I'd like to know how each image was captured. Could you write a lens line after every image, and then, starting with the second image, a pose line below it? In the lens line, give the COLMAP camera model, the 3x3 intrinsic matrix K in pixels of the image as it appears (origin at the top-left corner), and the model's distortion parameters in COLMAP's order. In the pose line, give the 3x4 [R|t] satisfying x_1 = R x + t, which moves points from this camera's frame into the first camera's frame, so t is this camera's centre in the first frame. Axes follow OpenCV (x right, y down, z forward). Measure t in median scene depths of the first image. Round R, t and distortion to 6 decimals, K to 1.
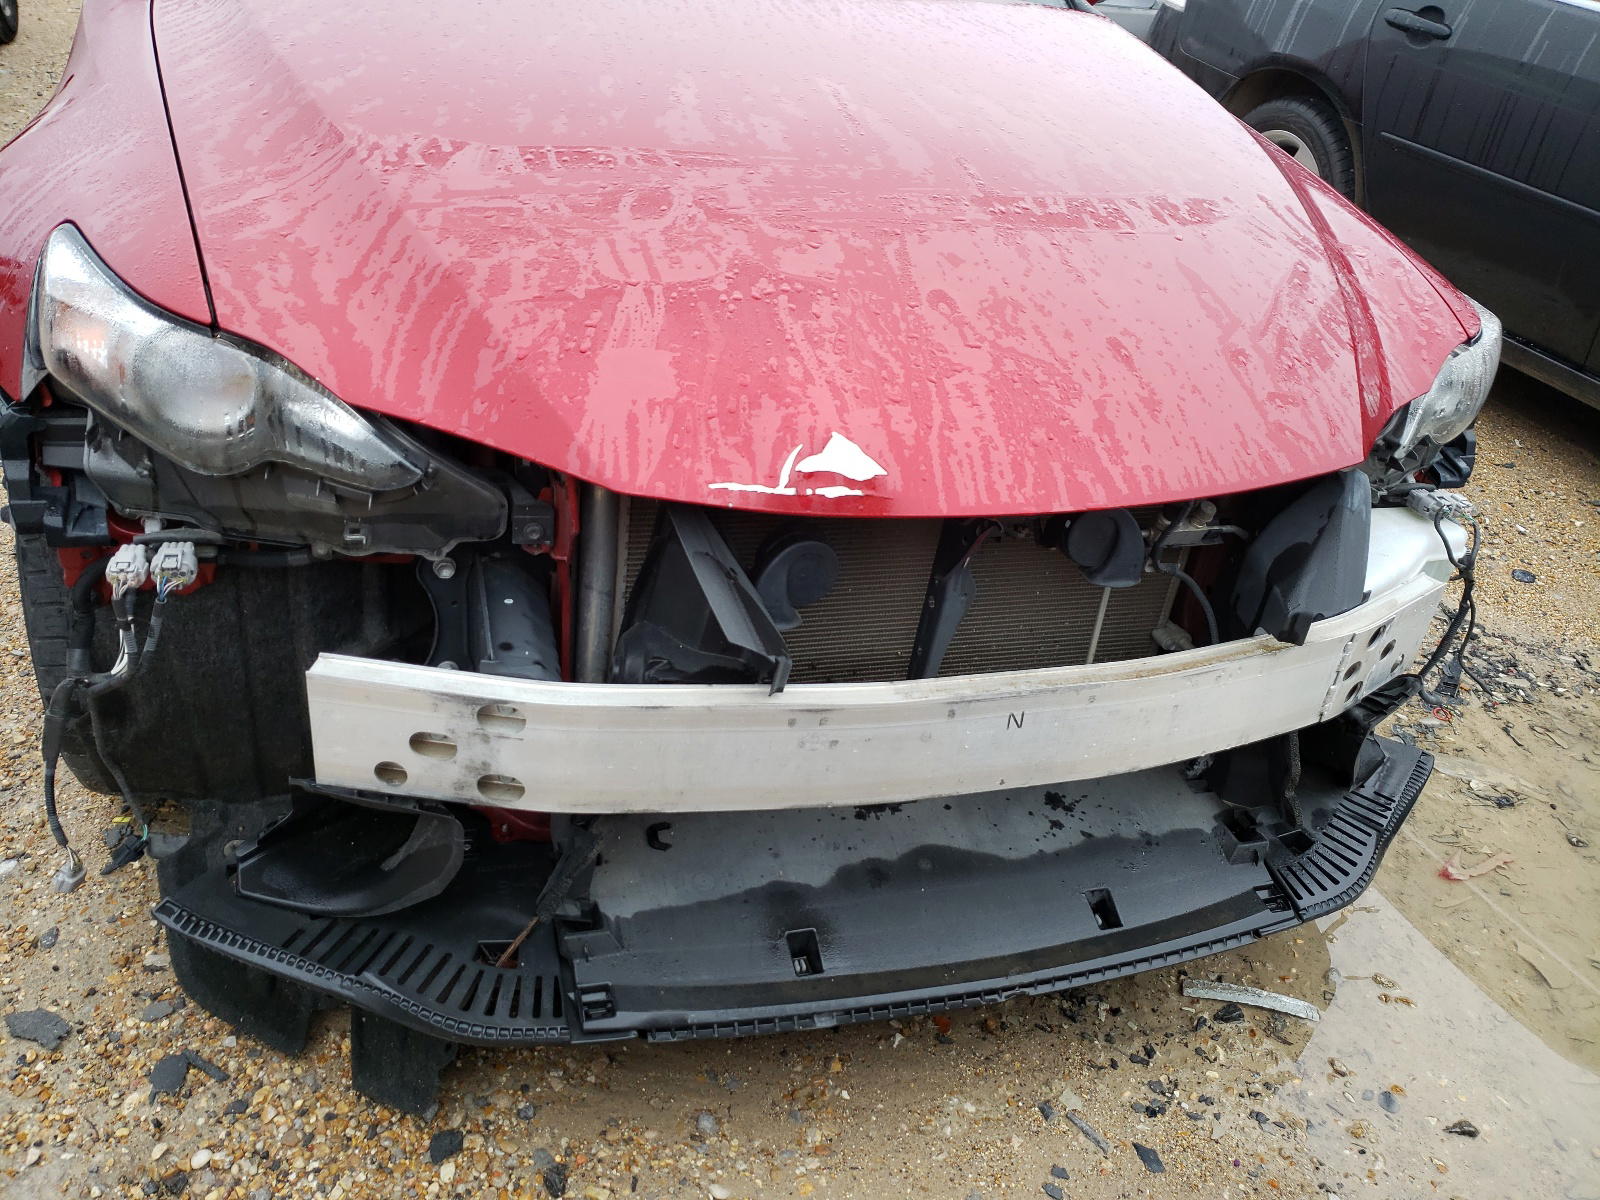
lens RADIAL K [[1228.0, 0, 800.0], [0, 1228.0, 600.0], [0, 0, 1]] dist [0.086655, -0.128853]
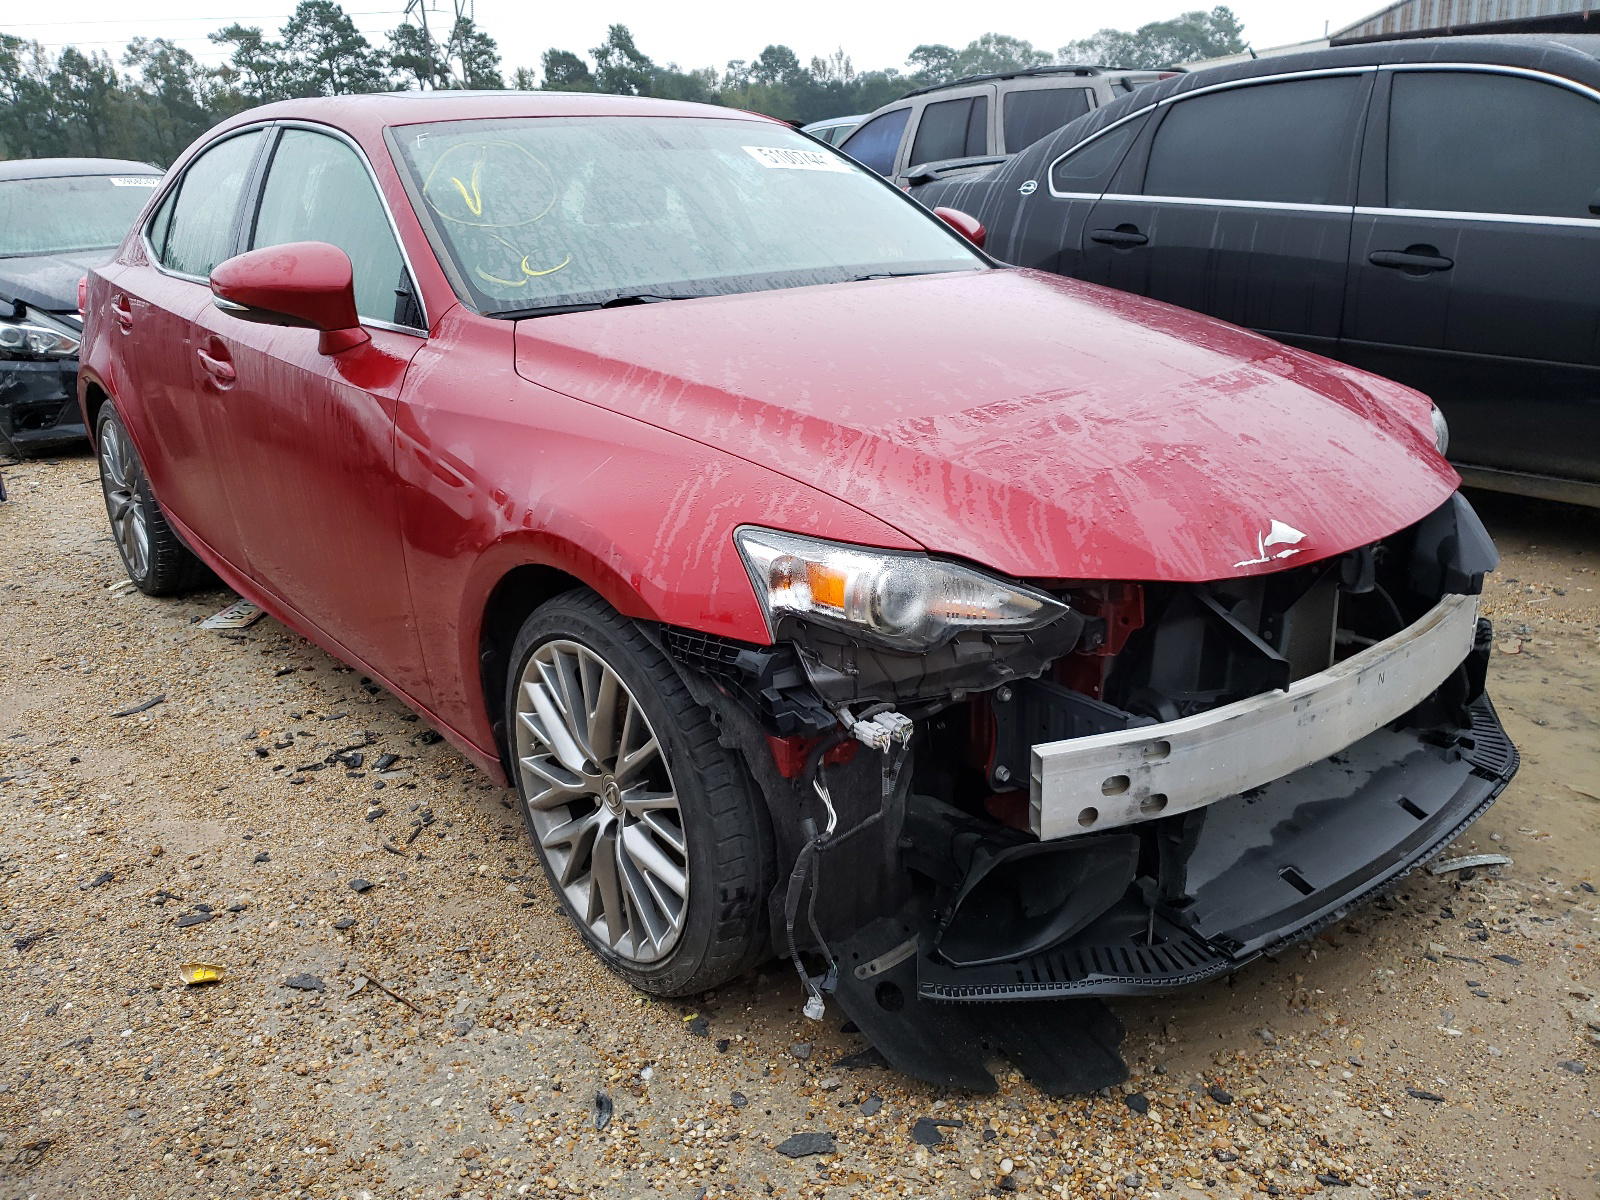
lens RADIAL K [[1202.8, 0, 800.0], [0, 1202.8, 600.0], [0, 0, 1]] dist [-0.001558, -0.000947]
pose [[0.926764, -0.258527, 0.272528, -0.923326], [0.306585, 0.939776, -0.151084, 0.010187], [-0.217056, 0.223573, 0.950211, -0.310874]]
